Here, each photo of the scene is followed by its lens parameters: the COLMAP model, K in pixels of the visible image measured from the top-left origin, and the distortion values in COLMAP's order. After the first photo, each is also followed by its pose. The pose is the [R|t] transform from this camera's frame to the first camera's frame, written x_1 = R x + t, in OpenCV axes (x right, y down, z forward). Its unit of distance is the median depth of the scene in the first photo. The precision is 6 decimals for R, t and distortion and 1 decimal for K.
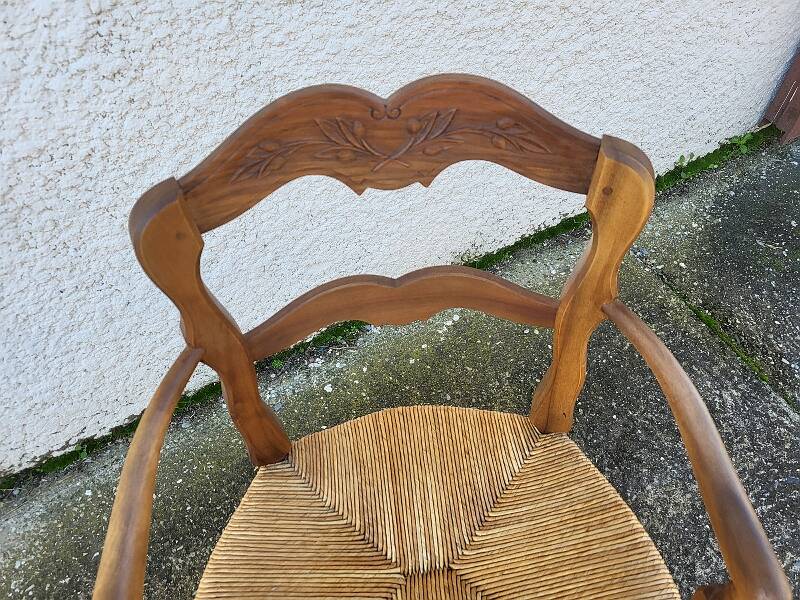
lens RADIAL K [[606.0, 0, 403.4], [0, 606.0, 295.3], [0, 0, 1]] dist [0.046680, -0.026356]
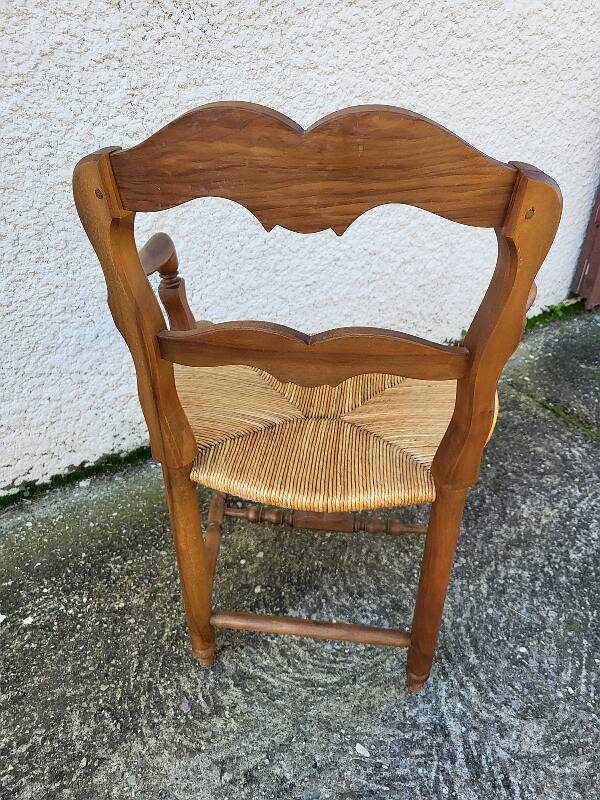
lens RADIAL K [[606.0, 0, 316.8], [0, 606.0, 401.5], [0, 0, 1]] dist [0.046680, -0.026356]
pose [[0.995151, 0.004314, 0.098269, -0.116500], [0.028595, 0.943204, -0.330981, 0.504829], [-0.094116, 0.332186, 0.938506, -0.144736]]
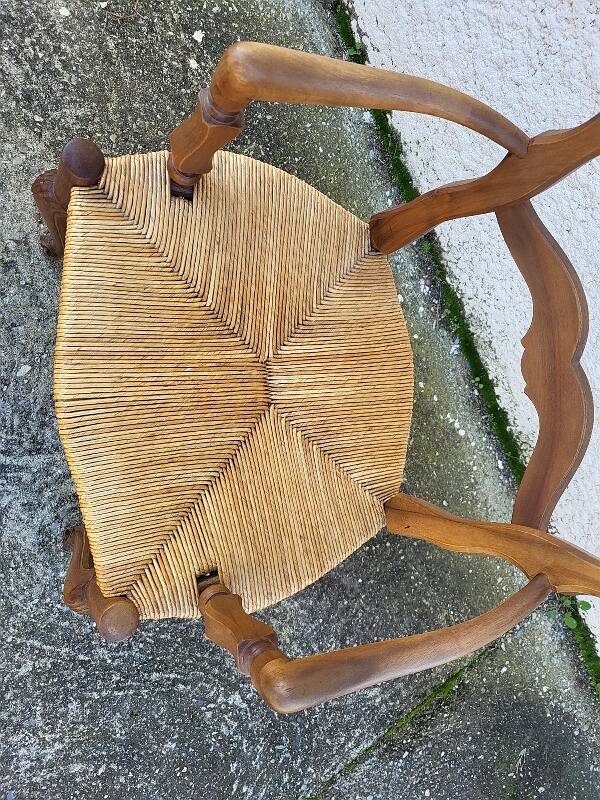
lens RADIAL K [[606.0, 0, 303.1], [0, 606.0, 399.3], [0, 0, 1]] dist [0.046680, -0.026356]
pose [[-0.045873, 0.998490, 0.030238, 0.019522], [-0.976573, -0.051196, 0.209009, 0.103040], [0.210242, -0.019941, 0.977446, -0.008209]]
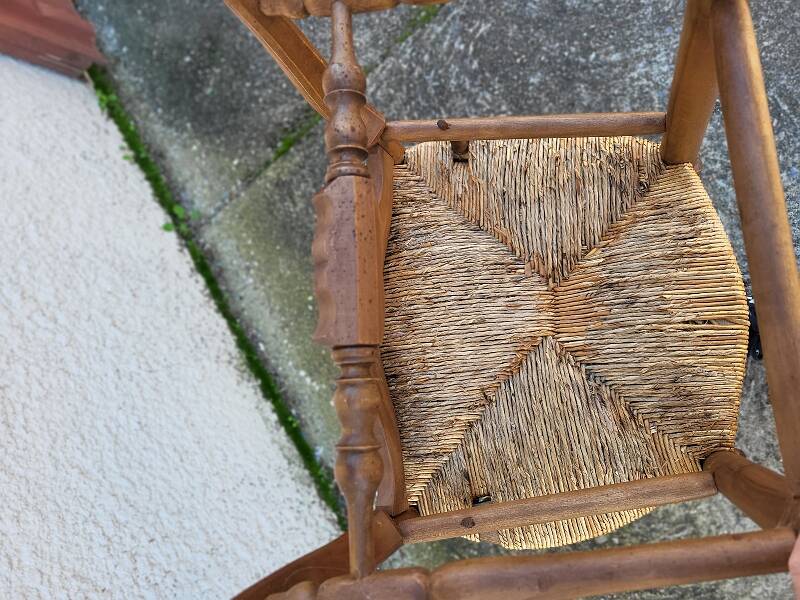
lens RADIAL K [[606.0, 0, 405.9], [0, 606.0, 283.6], [0, 0, 1]] dist [0.046680, -0.026356]
pose [[-0.090776, -0.992394, 0.083153, 0.167880], [0.973689, -0.070919, 0.216565, -0.006708], [-0.209020, 0.100624, 0.972721, -0.099697]]
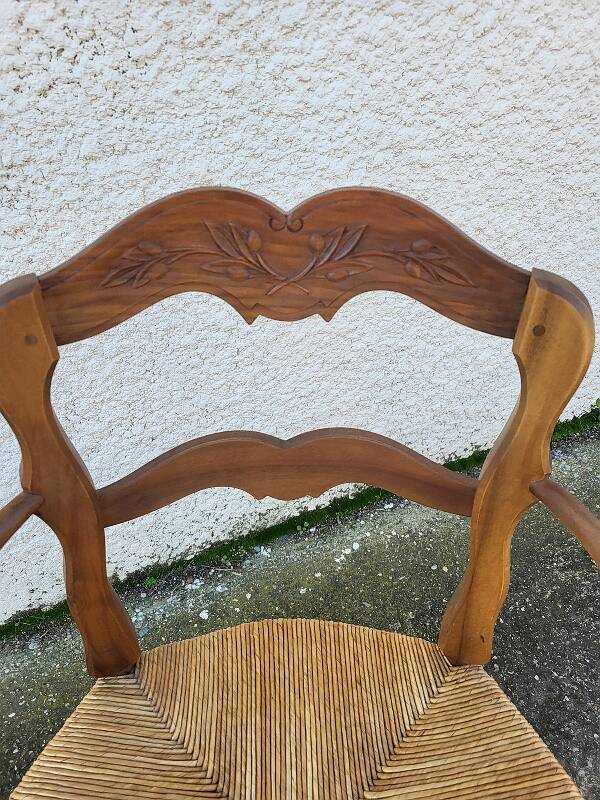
lens RADIAL K [[606.0, 0, 302.2], [0, 606.0, 398.6], [0, 0, 1]] dist [0.046680, -0.026356]
pose [[0.996963, 0.074682, -0.022097, 0.013744], [-0.077832, 0.965592, -0.248143, 0.067939], [0.002804, 0.249109, 0.968471, 0.086299]]
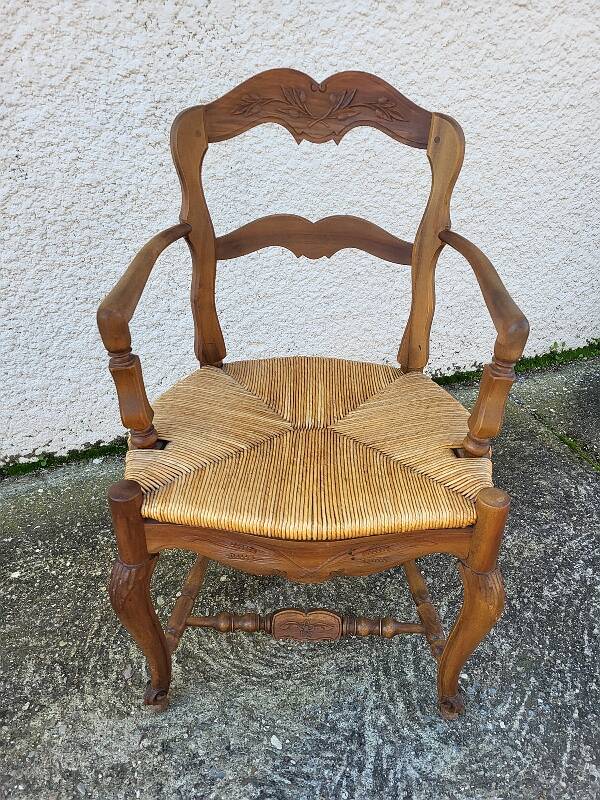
lens RADIAL K [[606.0, 0, 315.1], [0, 606.0, 405.5], [0, 0, 1]] dist [0.046680, -0.026356]
pose [[0.992526, 0.110017, -0.052809, 0.069316], [-0.121390, 0.934476, -0.334692, 0.515982], [0.012527, 0.338601, 0.940847, -0.182863]]
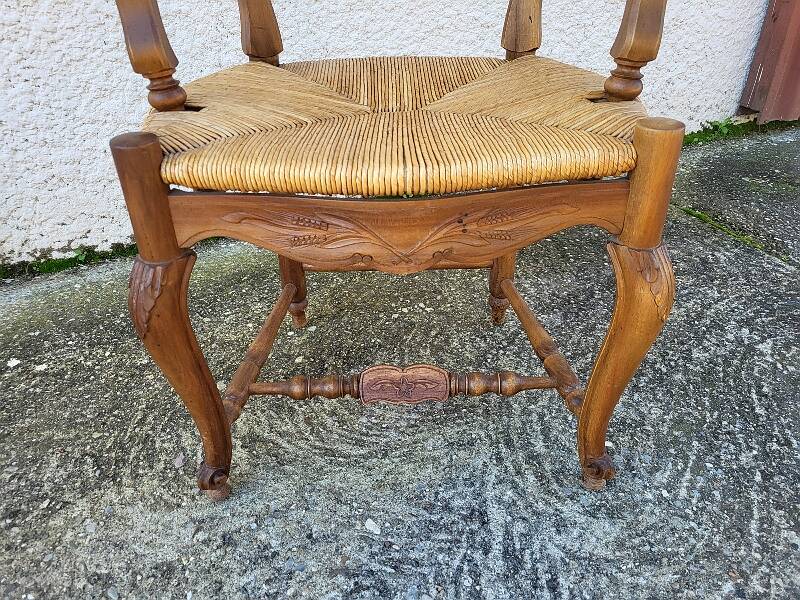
lens RADIAL K [[606.0, 0, 402.5], [0, 606.0, 289.7], [0, 0, 1]] dist [0.046680, -0.026356]
pose [[0.997189, 0.055139, -0.050732, 0.072416], [-0.069432, 0.934534, -0.349035, 0.660003], [0.028166, 0.351577, 0.935735, 0.078633]]
